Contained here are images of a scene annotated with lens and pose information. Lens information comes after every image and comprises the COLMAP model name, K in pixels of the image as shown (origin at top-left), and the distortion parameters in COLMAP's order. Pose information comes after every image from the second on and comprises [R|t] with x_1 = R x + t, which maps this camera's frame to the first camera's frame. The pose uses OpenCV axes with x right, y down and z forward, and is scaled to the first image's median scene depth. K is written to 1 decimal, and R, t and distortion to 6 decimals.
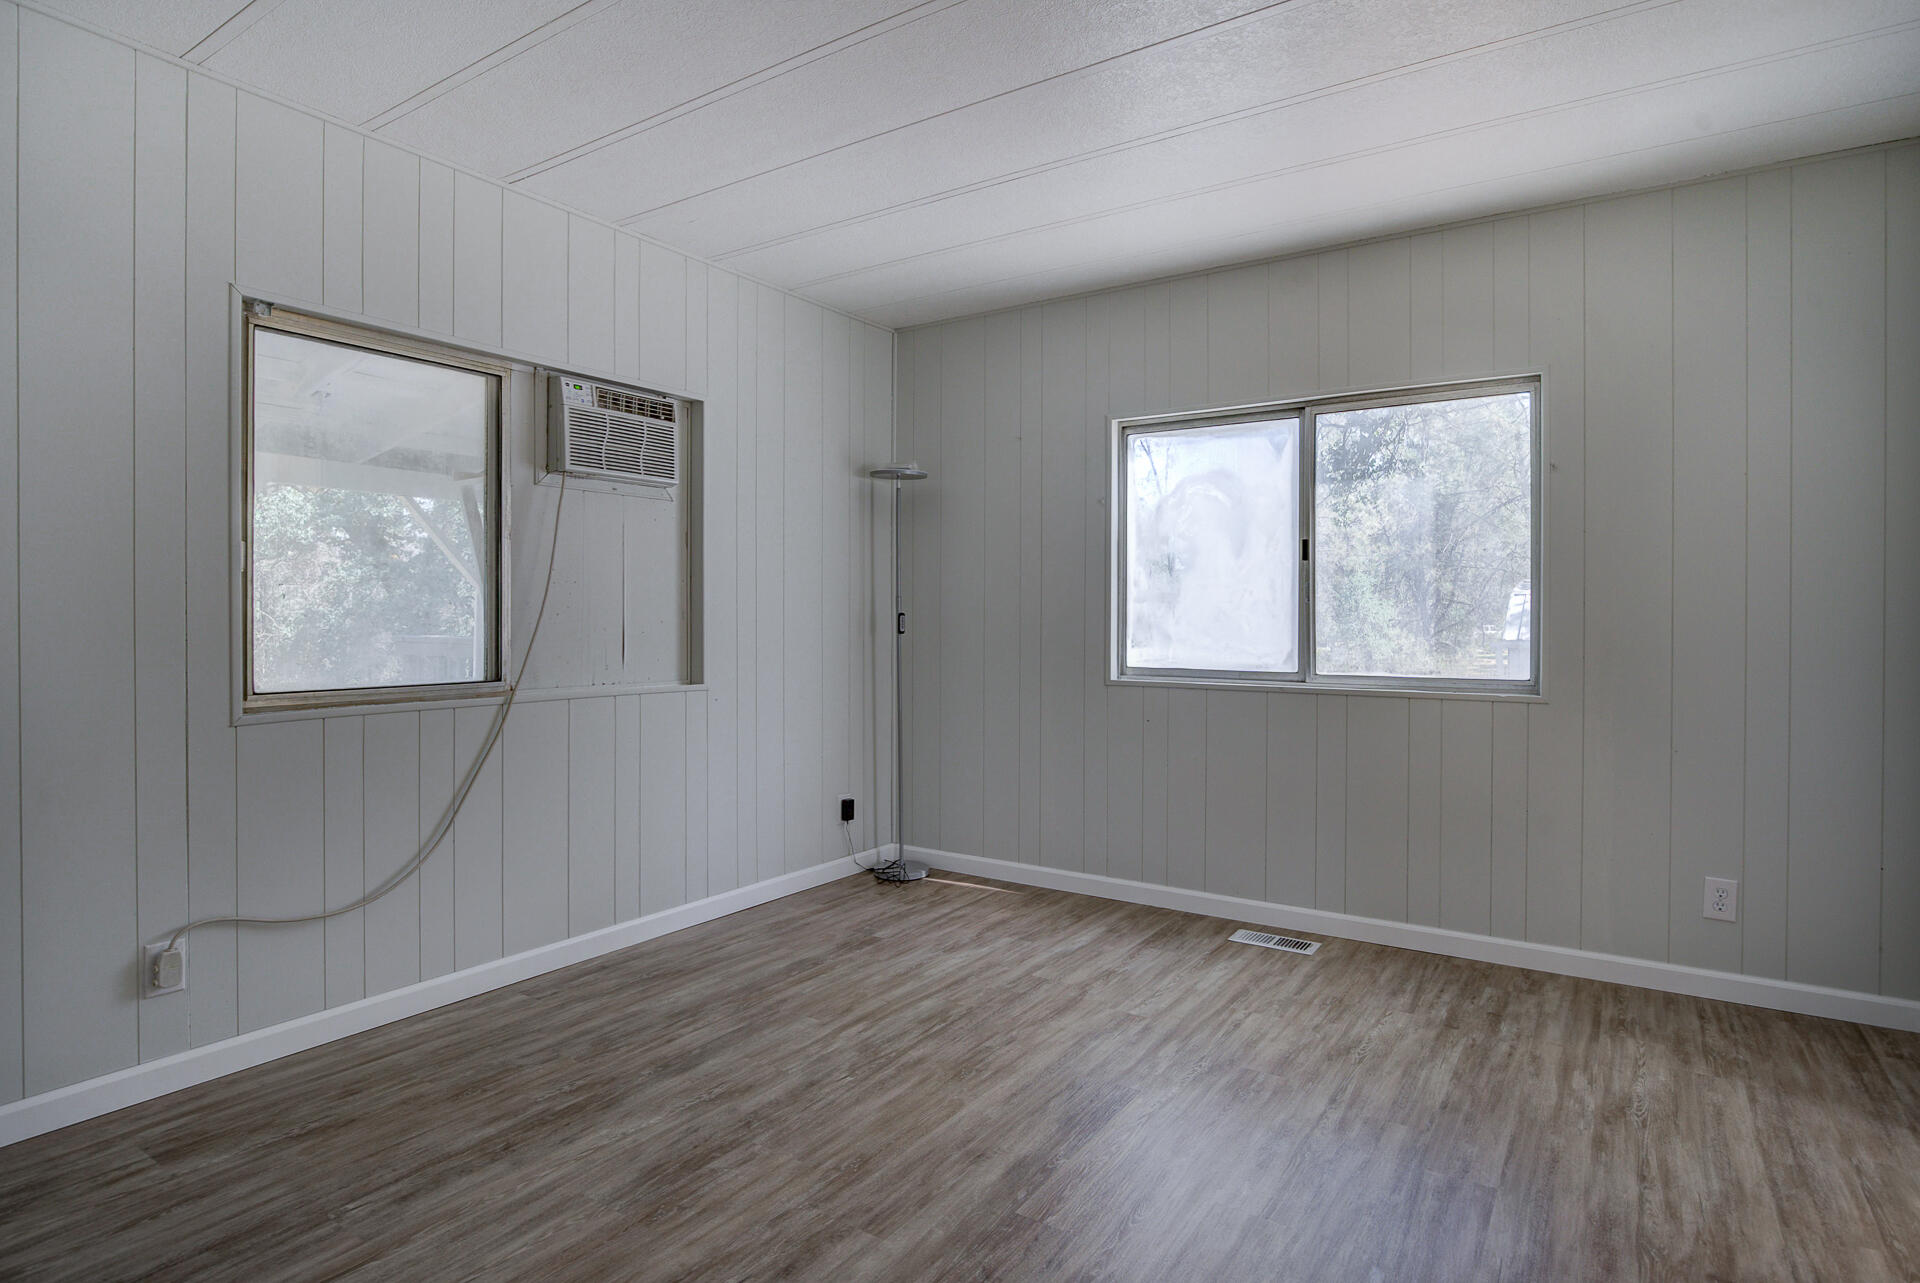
lens RADIAL K [[997.5, 0, 960.0], [0, 997.5, 641.5], [0, 0, 1]] dist [-0.024276, 0.003033]
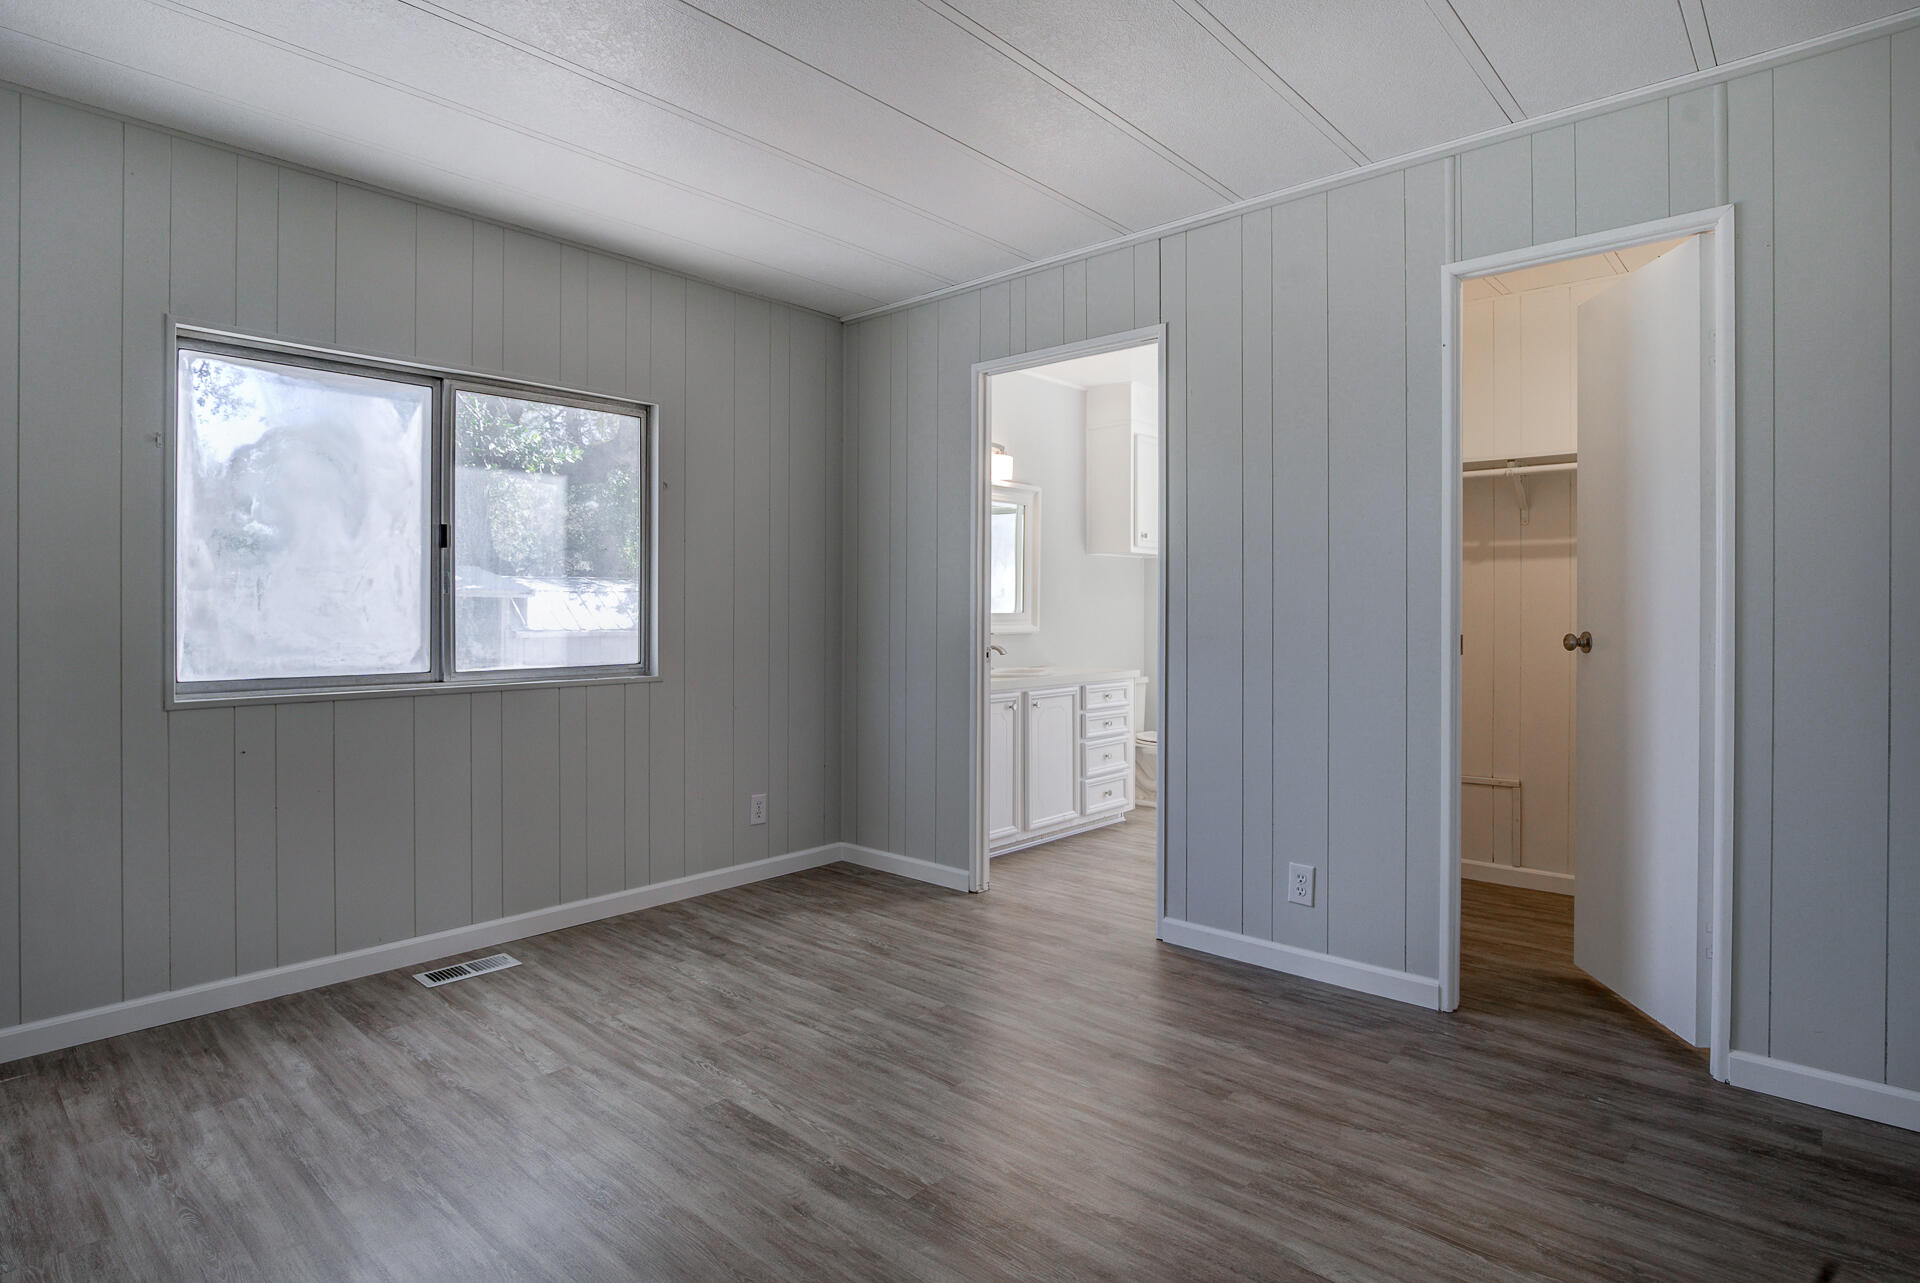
lens RADIAL K [[997.5, 0, 960.0], [0, 997.5, 641.5], [0, 0, 1]] dist [-0.024276, 0.003033]
pose [[0.149900, -0.036087, 0.988042, -0.509775], [0.019943, 0.999241, 0.033470, -0.018041], [-0.988500, 0.014687, 0.150506, 0.429081]]
